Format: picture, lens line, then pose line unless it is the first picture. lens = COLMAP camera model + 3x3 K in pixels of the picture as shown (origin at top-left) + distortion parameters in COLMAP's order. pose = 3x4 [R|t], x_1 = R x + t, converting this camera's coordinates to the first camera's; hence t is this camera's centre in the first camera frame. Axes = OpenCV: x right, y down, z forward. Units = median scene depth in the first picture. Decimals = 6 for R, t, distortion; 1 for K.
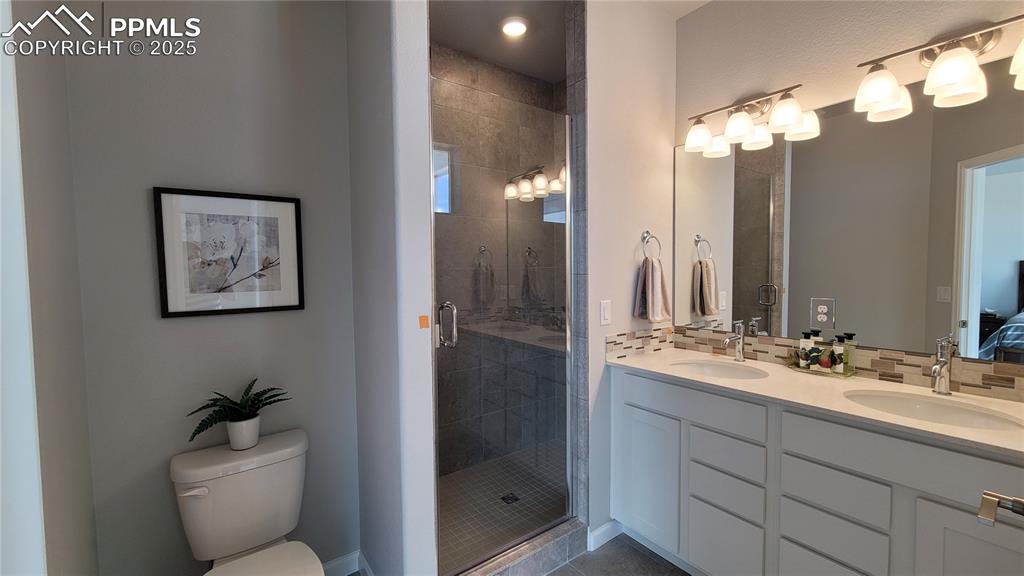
lens RADIAL K [[414.1, 0, 512.0], [0, 414.1, 288.3], [0, 0, 1]] dist [-0.002424, 0.000680]
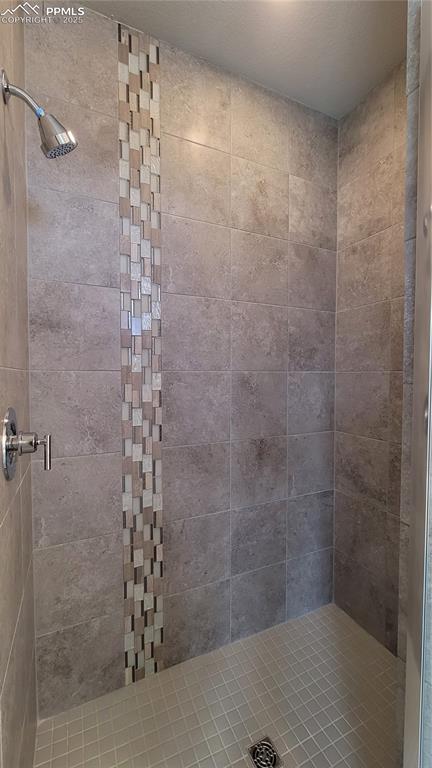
lens RADIAL K [[310.5, 0, 216.0], [0, 310.5, 385.7], [0, 0, 1]] dist [-0.002424, 0.000680]
pose [[0.979810, 0.015682, -0.199313, 0.006638], [-0.017807, 0.999802, -0.008877, -0.018936], [0.199134, 0.012247, 0.979896, 0.465351]]
